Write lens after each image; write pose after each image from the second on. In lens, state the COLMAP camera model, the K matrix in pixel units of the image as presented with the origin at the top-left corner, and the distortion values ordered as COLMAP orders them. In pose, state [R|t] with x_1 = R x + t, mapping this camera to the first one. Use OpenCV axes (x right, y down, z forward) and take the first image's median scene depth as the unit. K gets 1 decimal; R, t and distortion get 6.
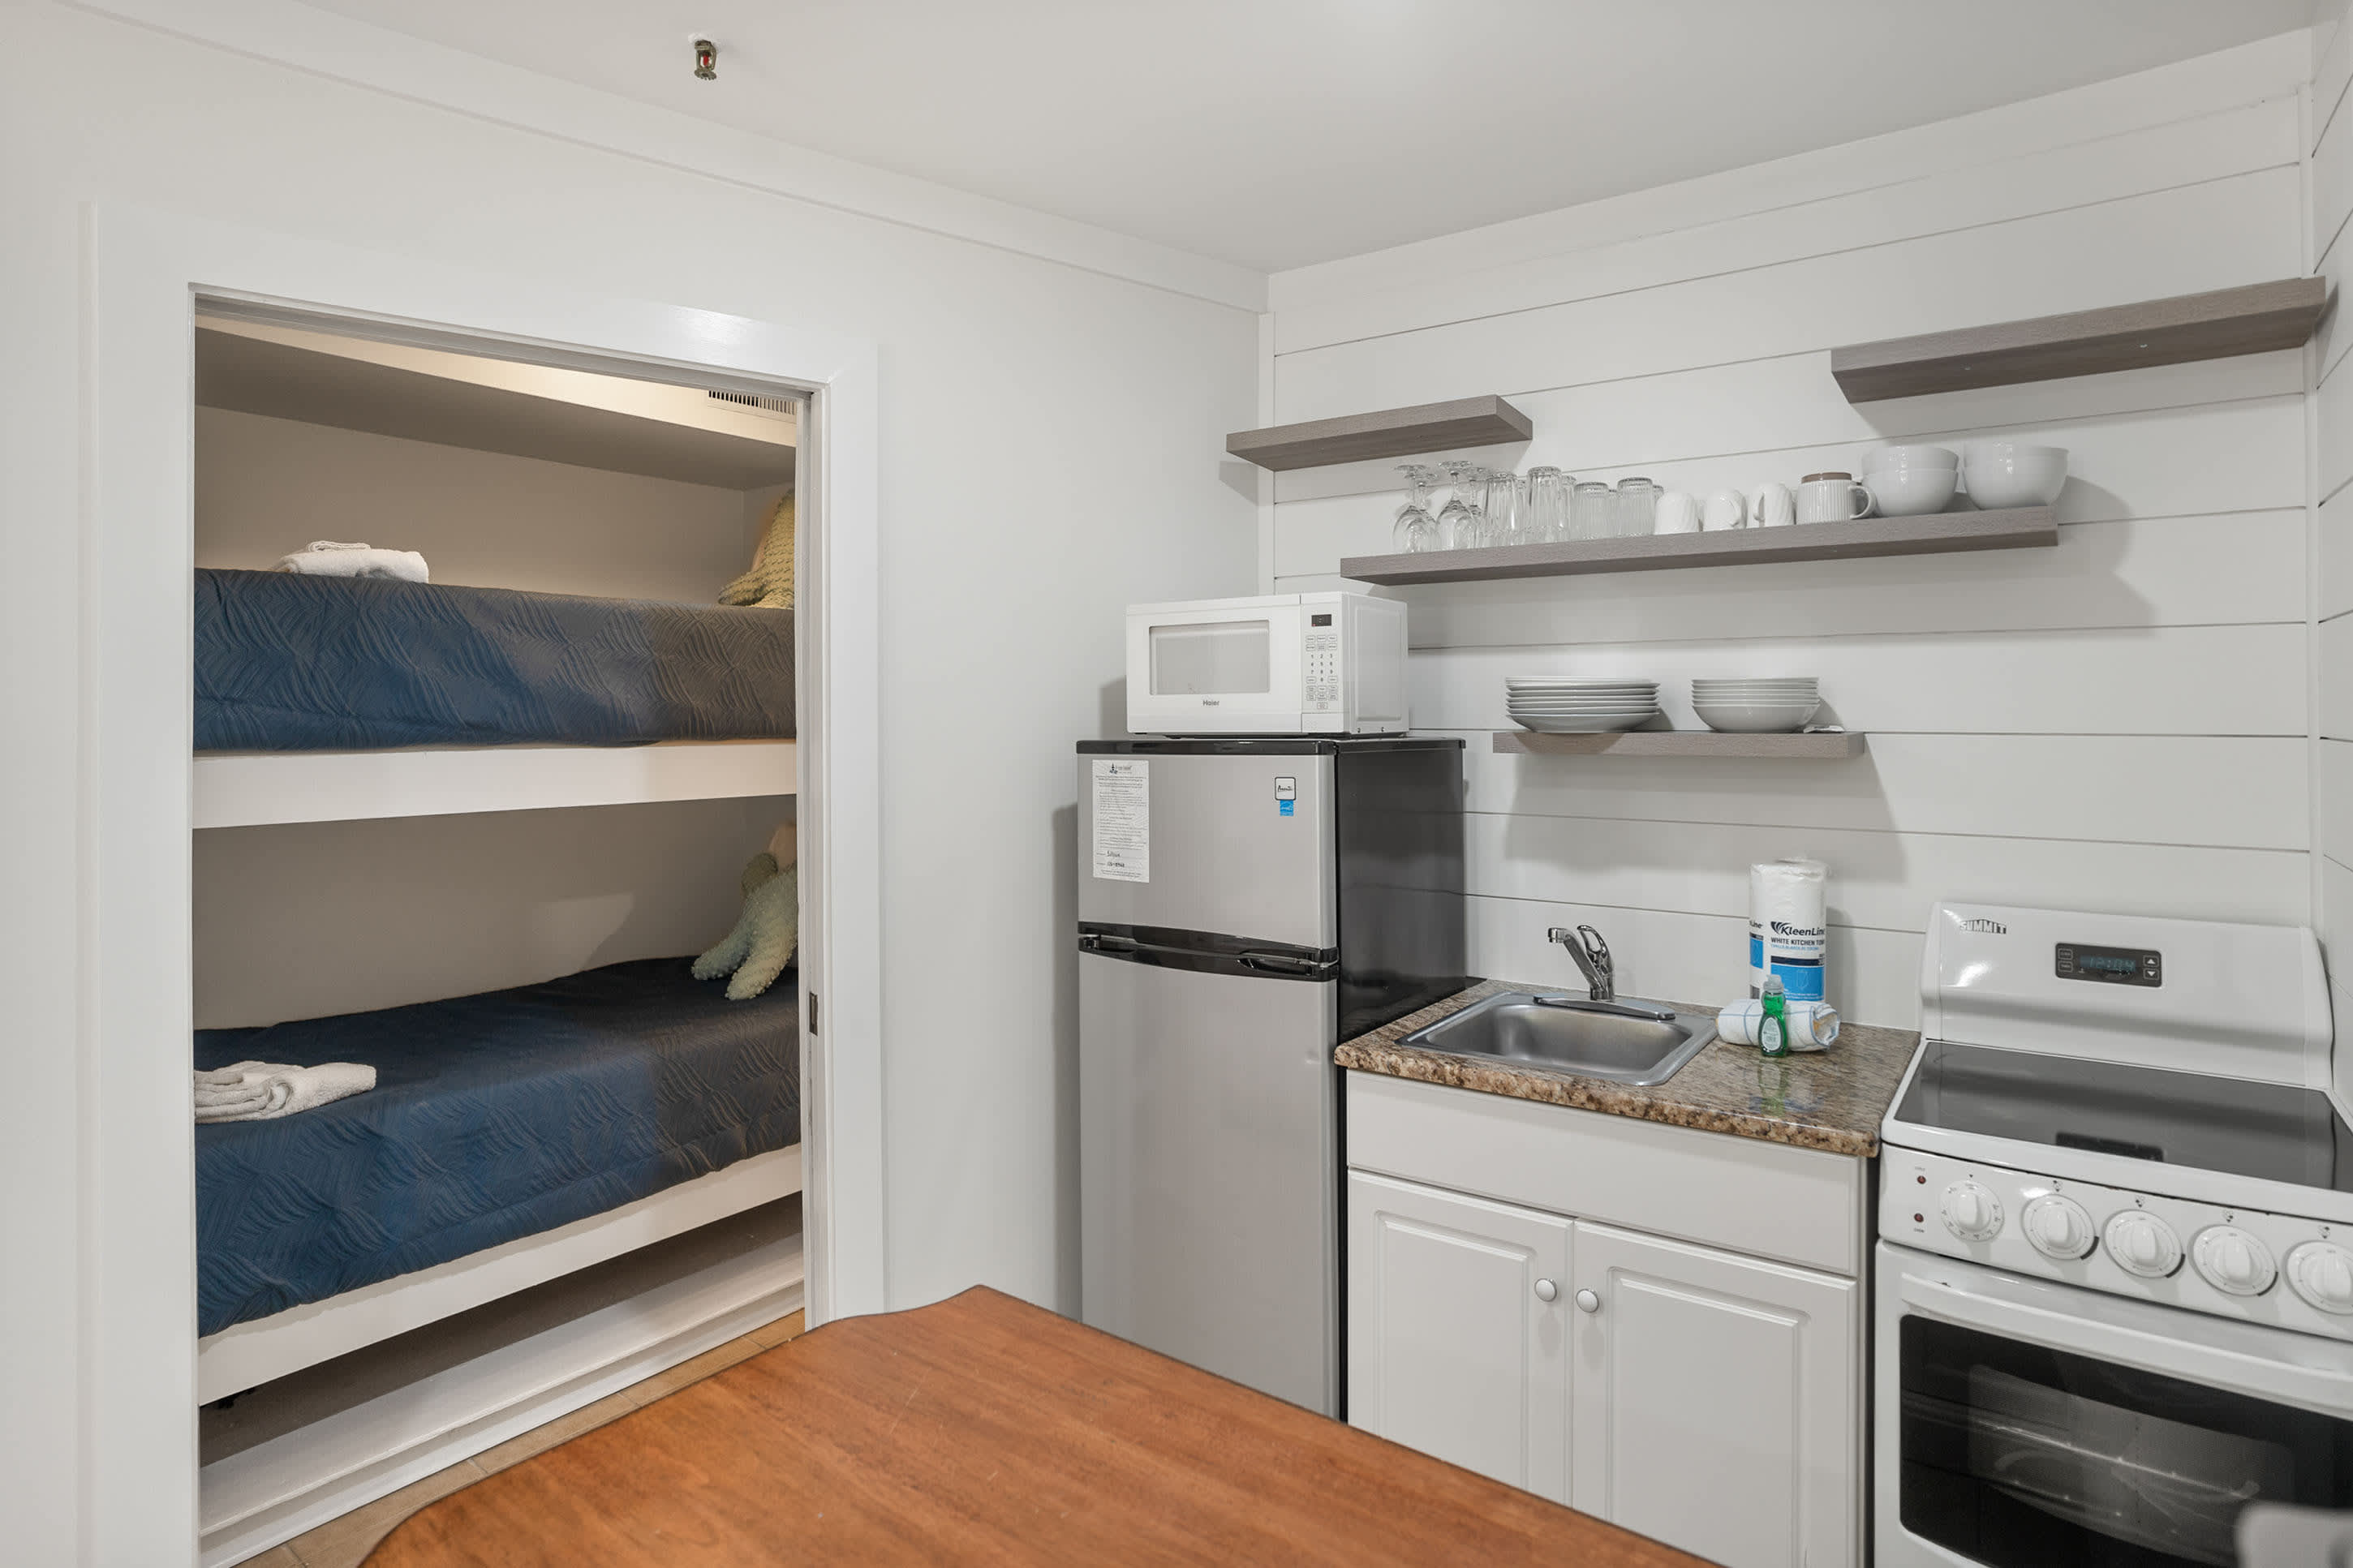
lens RADIAL K [[1253.9, 0, 1184.7], [0, 1253.9, 690.9], [0, 0, 1]] dist [-0.034521, -0.000109]
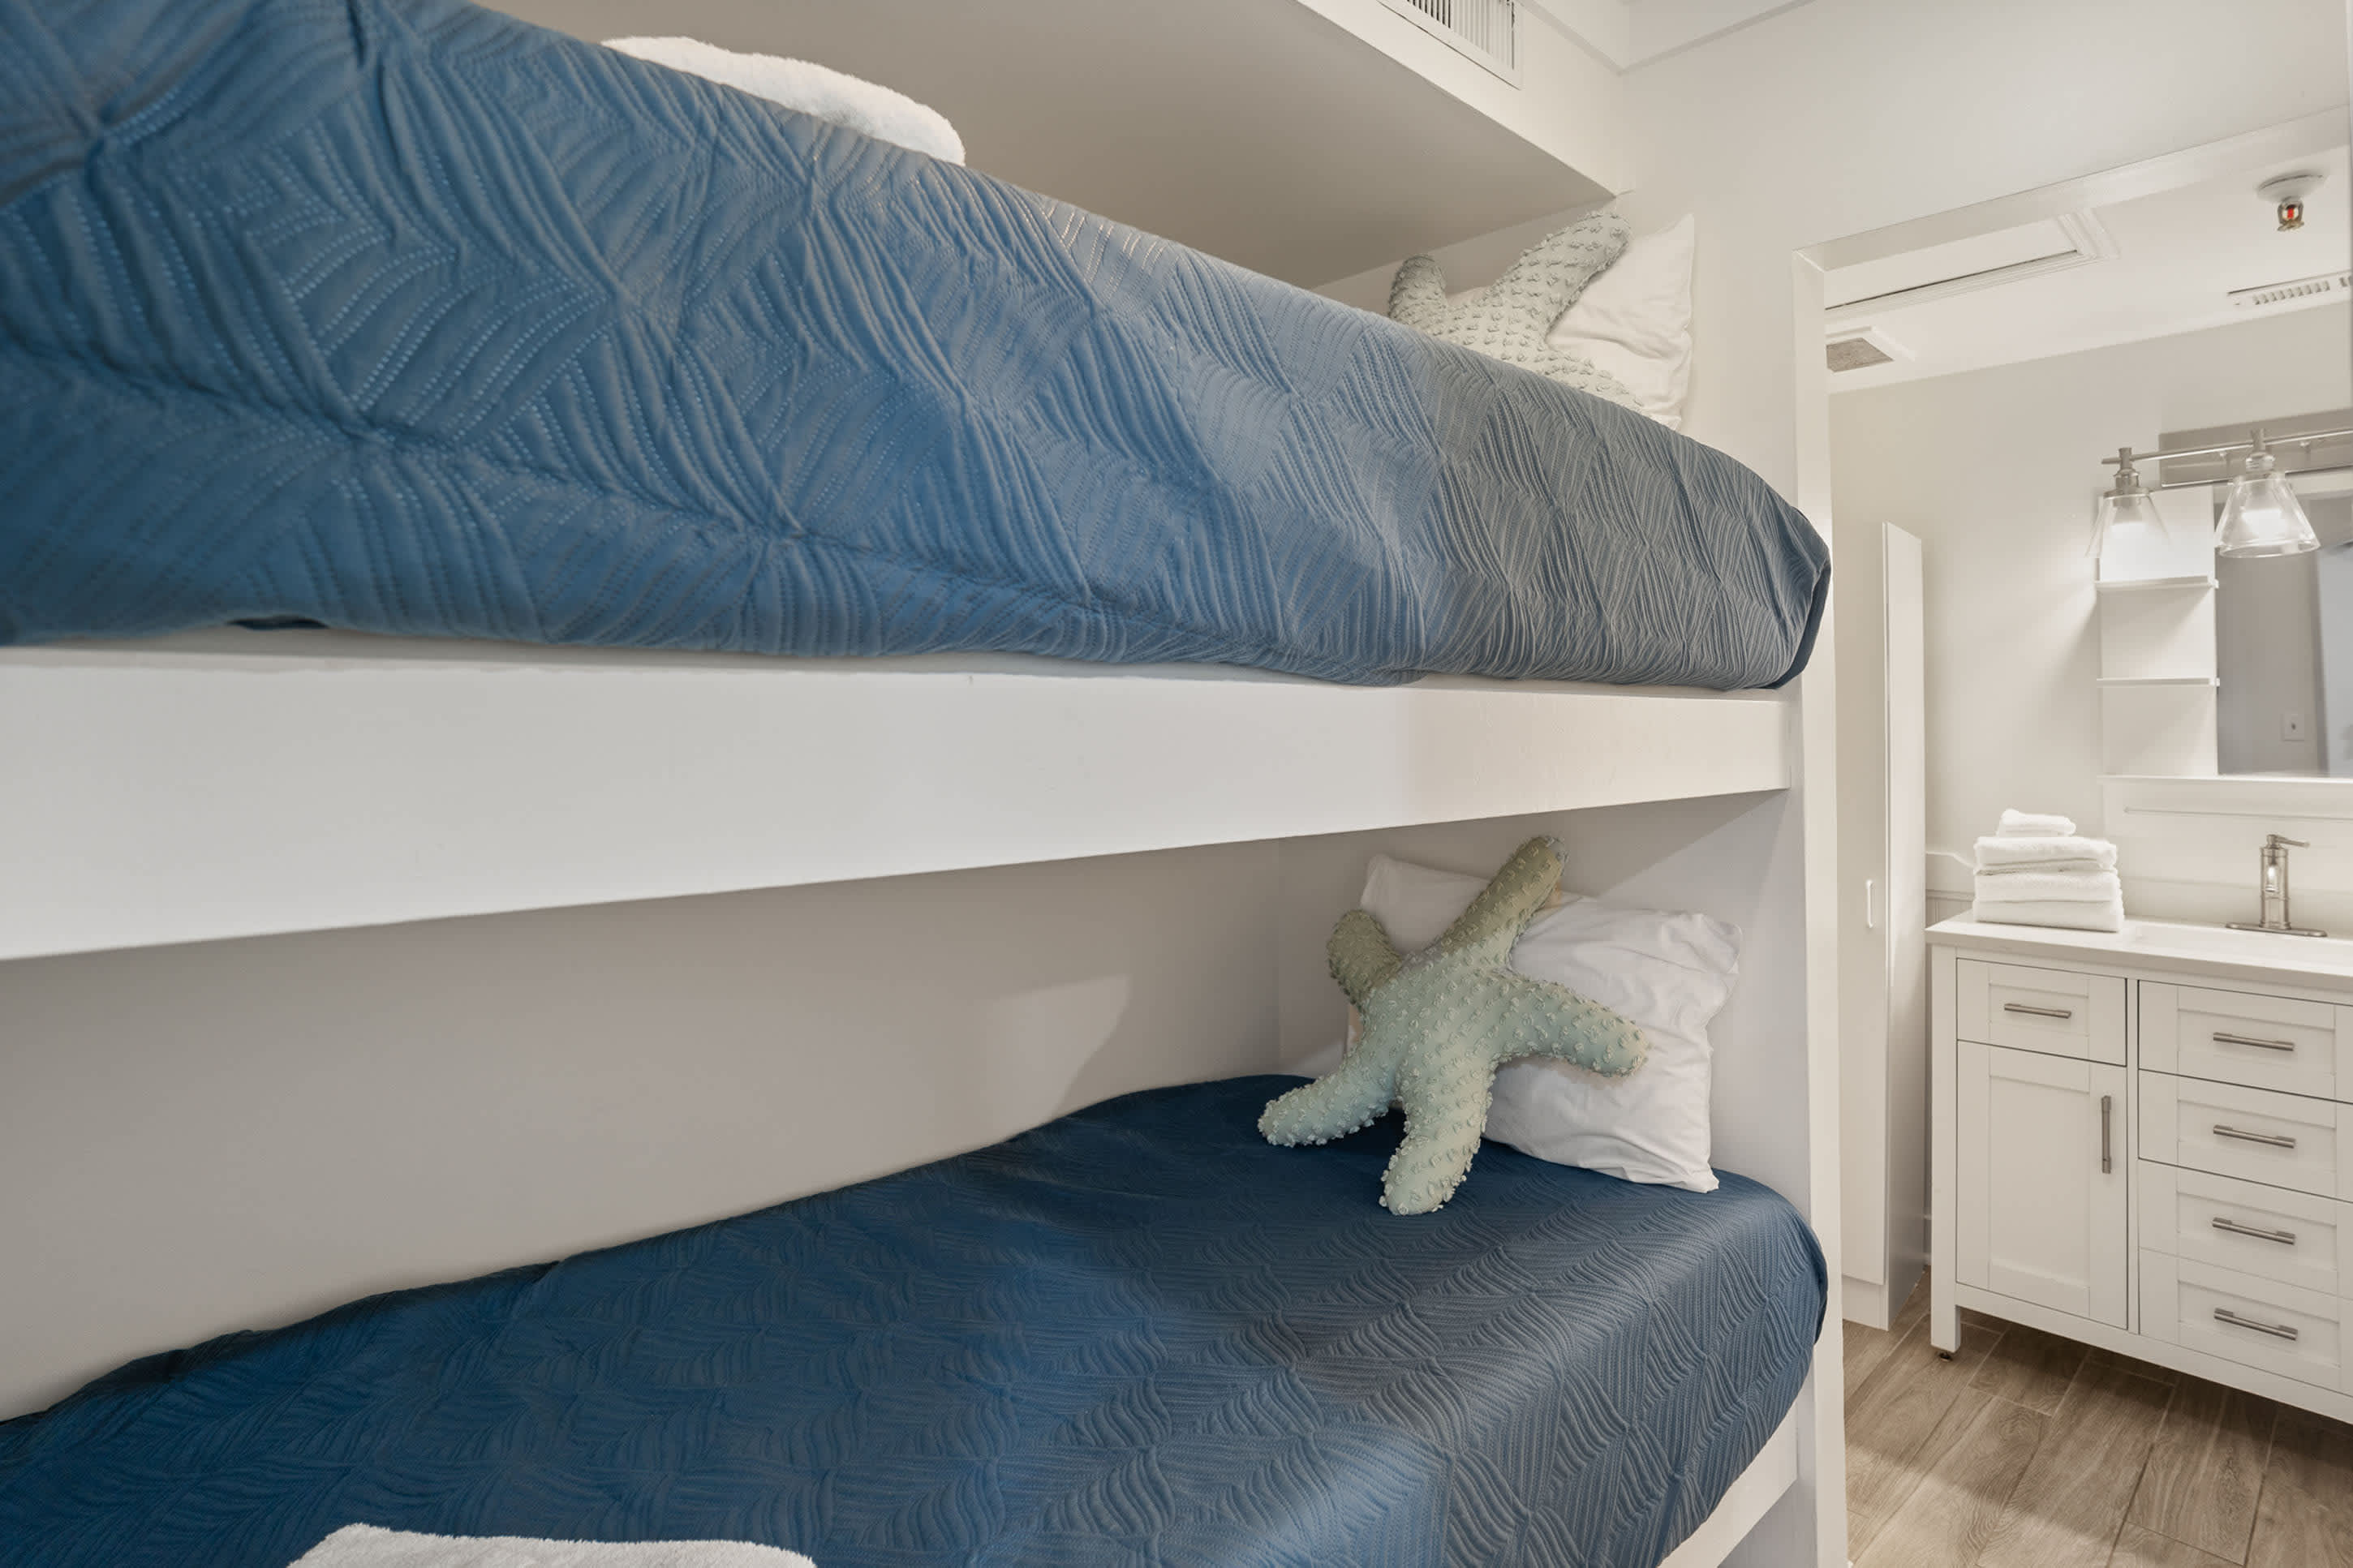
lens RADIAL K [[1246.8, 0, 1188.3], [0, 1246.8, 727.8], [0, 0, 1]] dist [-0.072667, 0.039673]
pose [[0.985844, -0.007403, -0.167501, -0.540528], [0.009633, 0.999875, 0.012508, 0.064312], [0.167388, -0.013945, 0.985793, 0.735568]]
